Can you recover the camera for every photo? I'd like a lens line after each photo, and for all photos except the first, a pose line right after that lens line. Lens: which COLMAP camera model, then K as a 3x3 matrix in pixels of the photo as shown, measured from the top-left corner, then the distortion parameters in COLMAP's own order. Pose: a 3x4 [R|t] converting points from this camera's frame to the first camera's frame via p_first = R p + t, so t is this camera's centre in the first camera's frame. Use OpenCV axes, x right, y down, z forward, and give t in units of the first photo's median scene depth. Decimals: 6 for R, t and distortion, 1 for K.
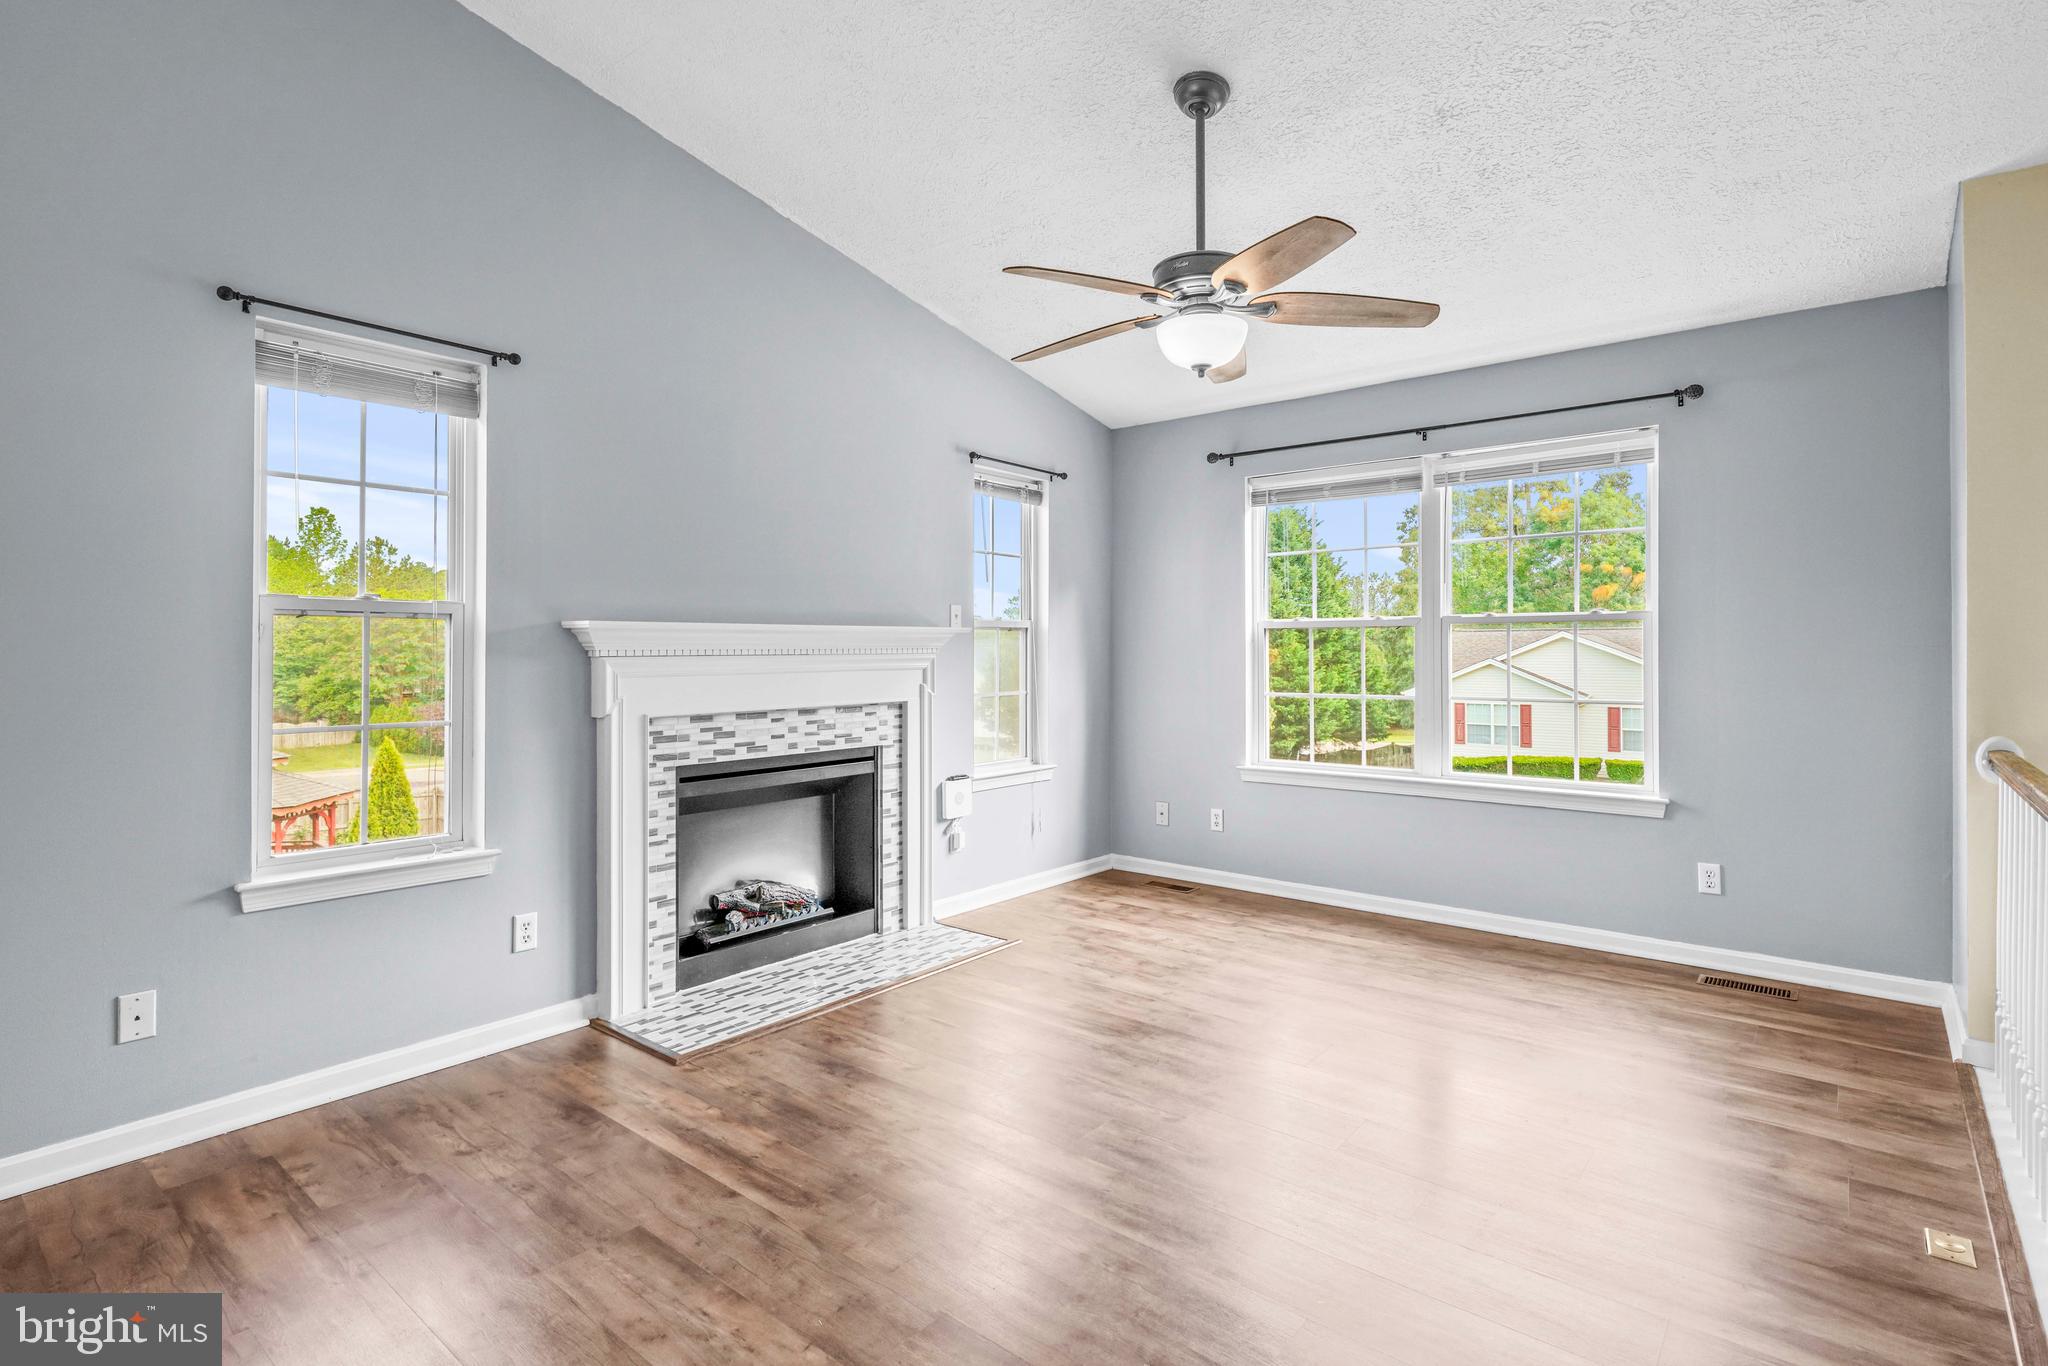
lens RADIAL K [[995.2, 0, 1017.3], [0, 995.2, 645.7], [0, 0, 1]] dist [0.005046, -0.003821]
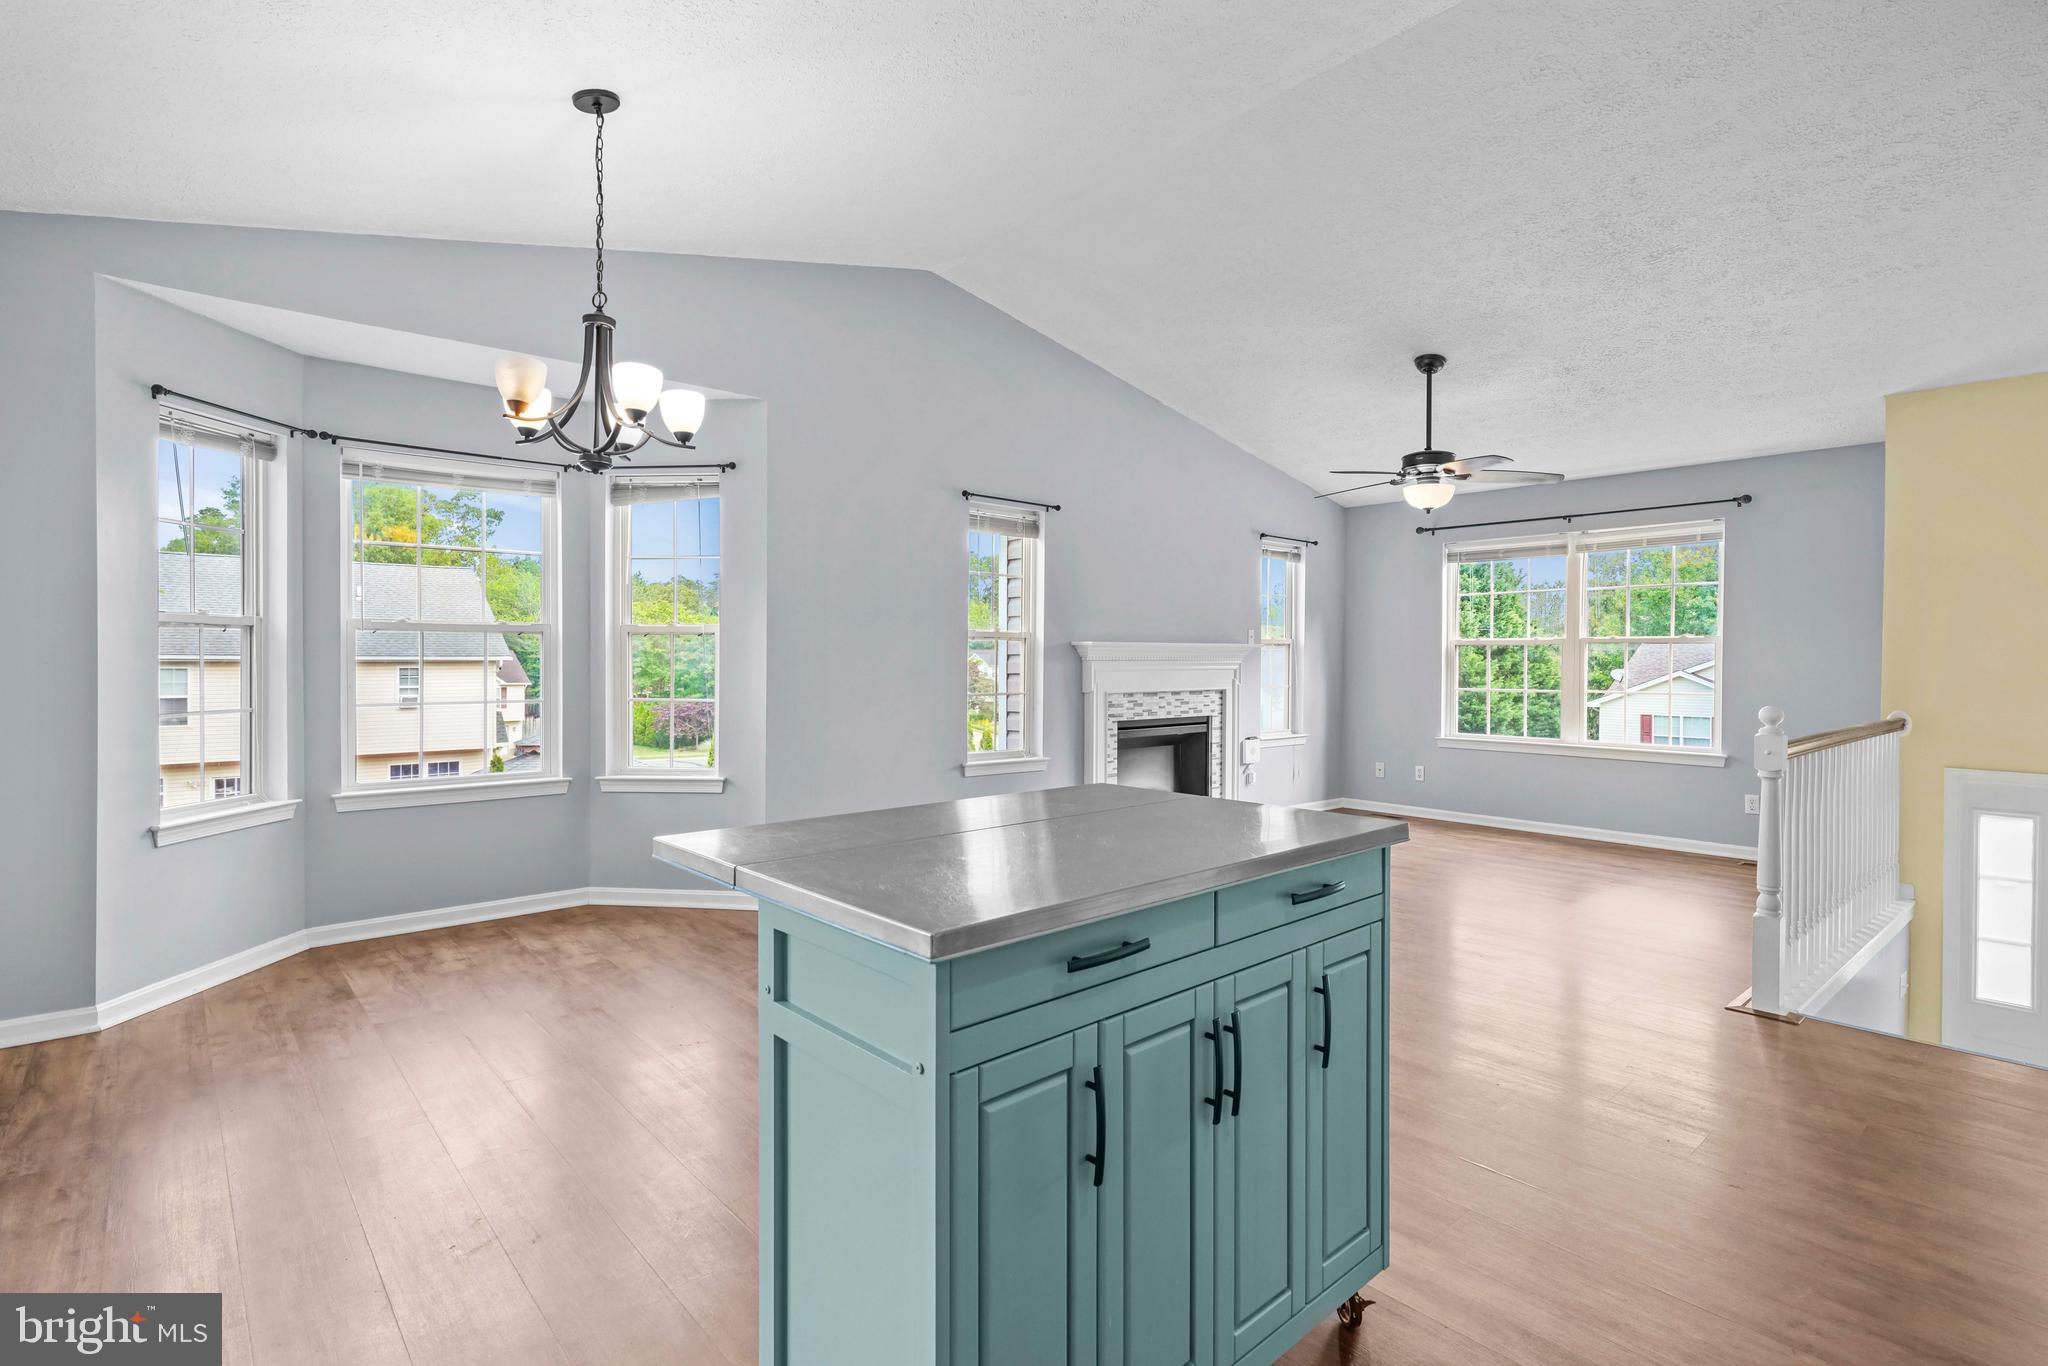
lens RADIAL K [[995.2, 0, 1014.5], [0, 995.2, 665.5], [0, 0, 1]] dist [0.005046, -0.003821]
pose [[0.987553, 0.007949, -0.157086, -0.221058], [-0.006110, 0.999907, 0.012190, -0.001127], [0.157168, -0.011079, 0.987510, -0.753027]]
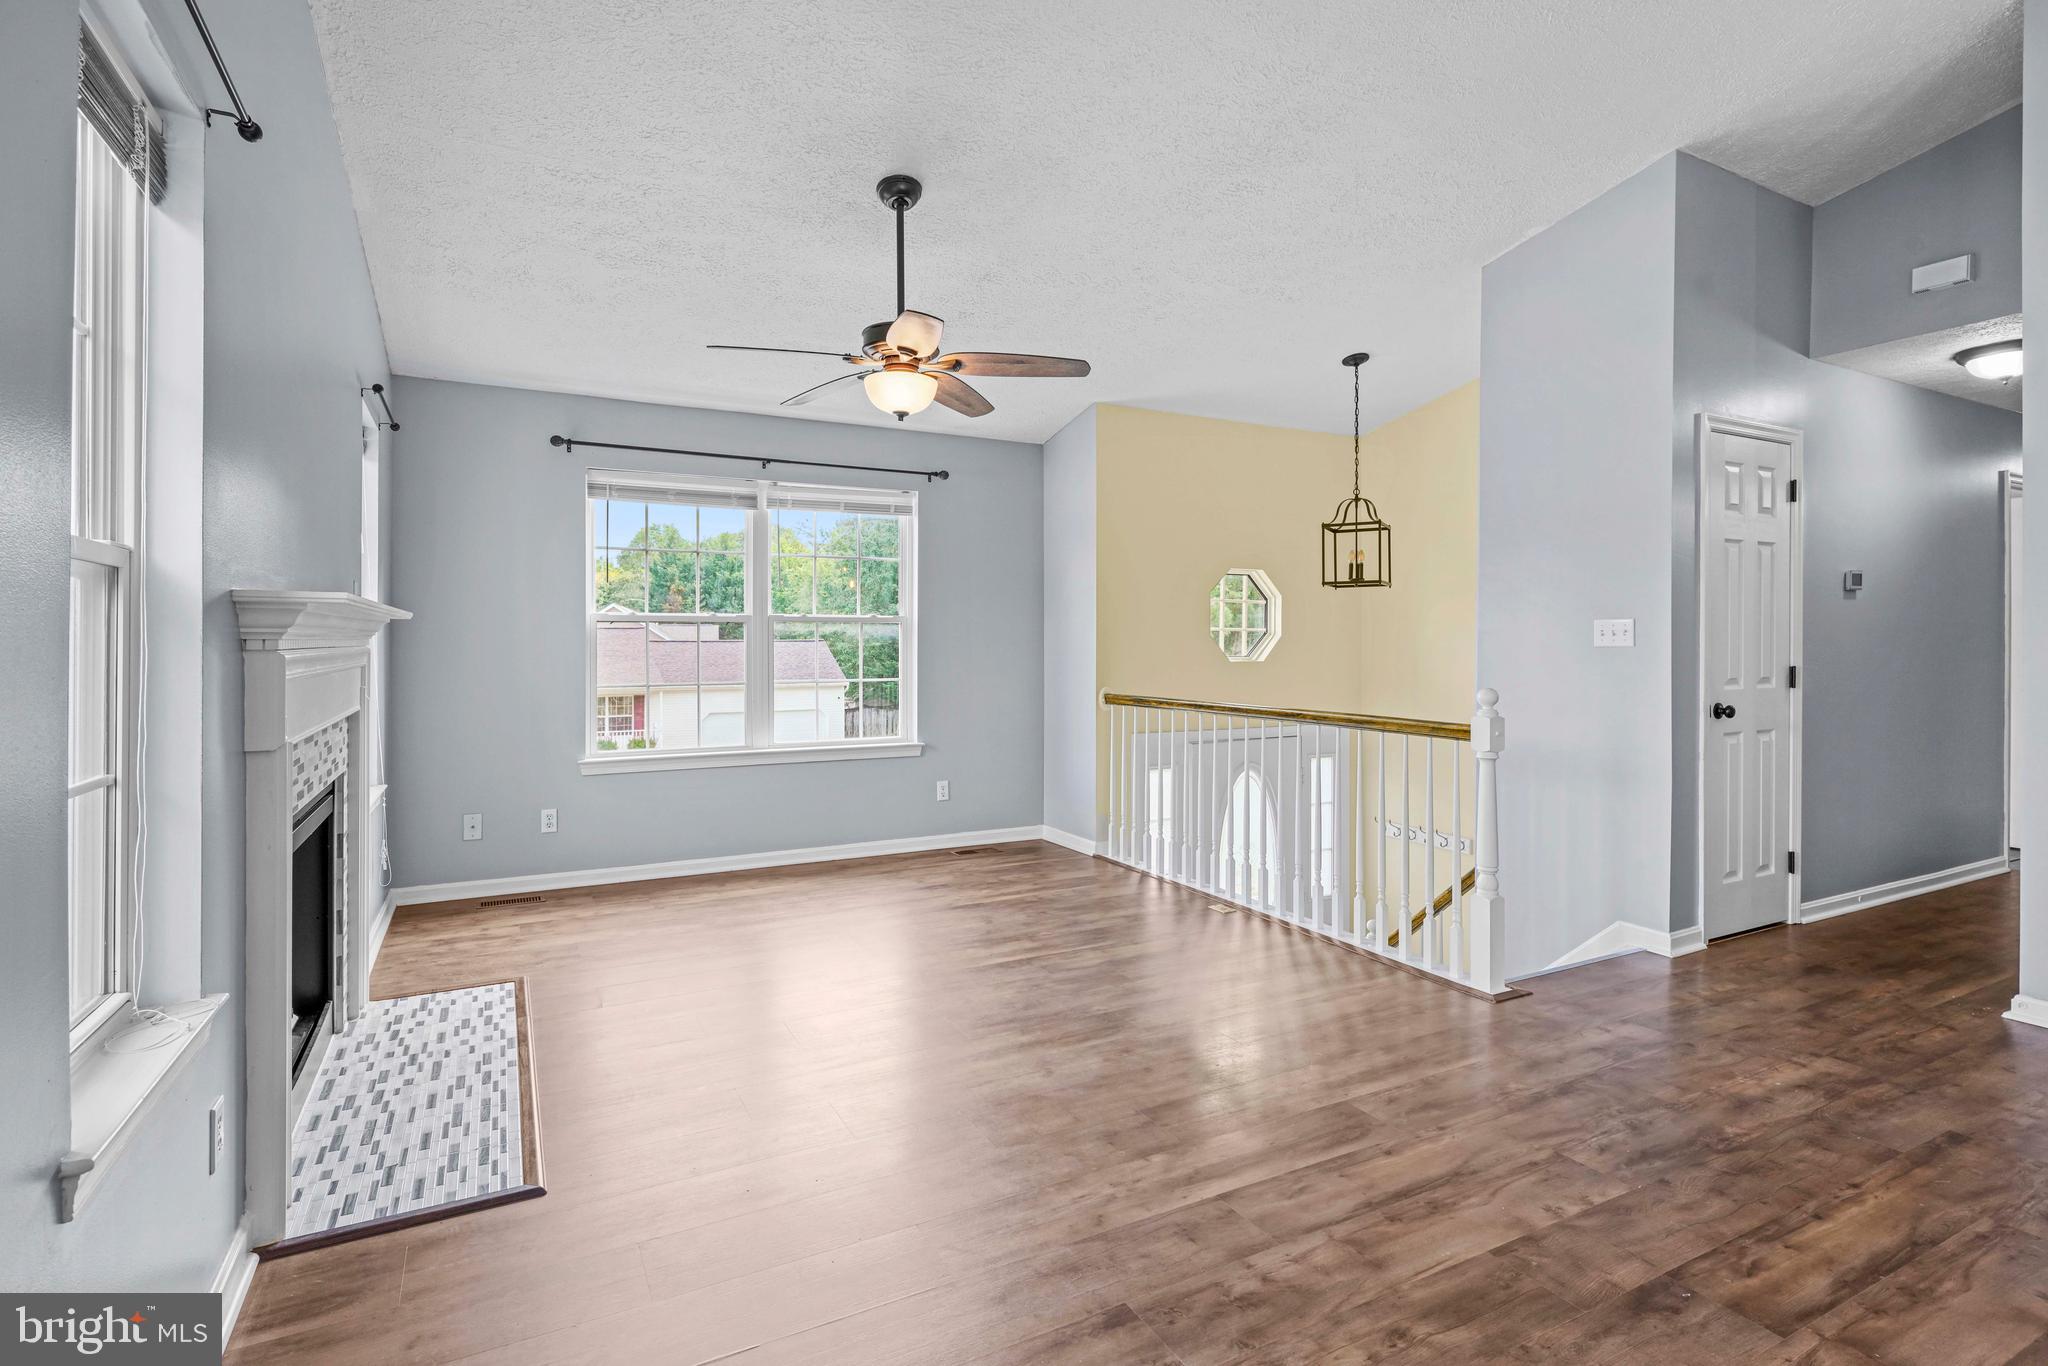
lens RADIAL K [[995.2, 0, 1027.0], [0, 995.2, 648.1], [0, 0, 1]] dist [0.005046, -0.003821]
pose [[0.381170, -0.002193, 0.924502, -0.681766], [-0.005546, 0.999974, 0.004658, 0.003925], [-0.924488, -0.006902, 0.381148, 0.289571]]
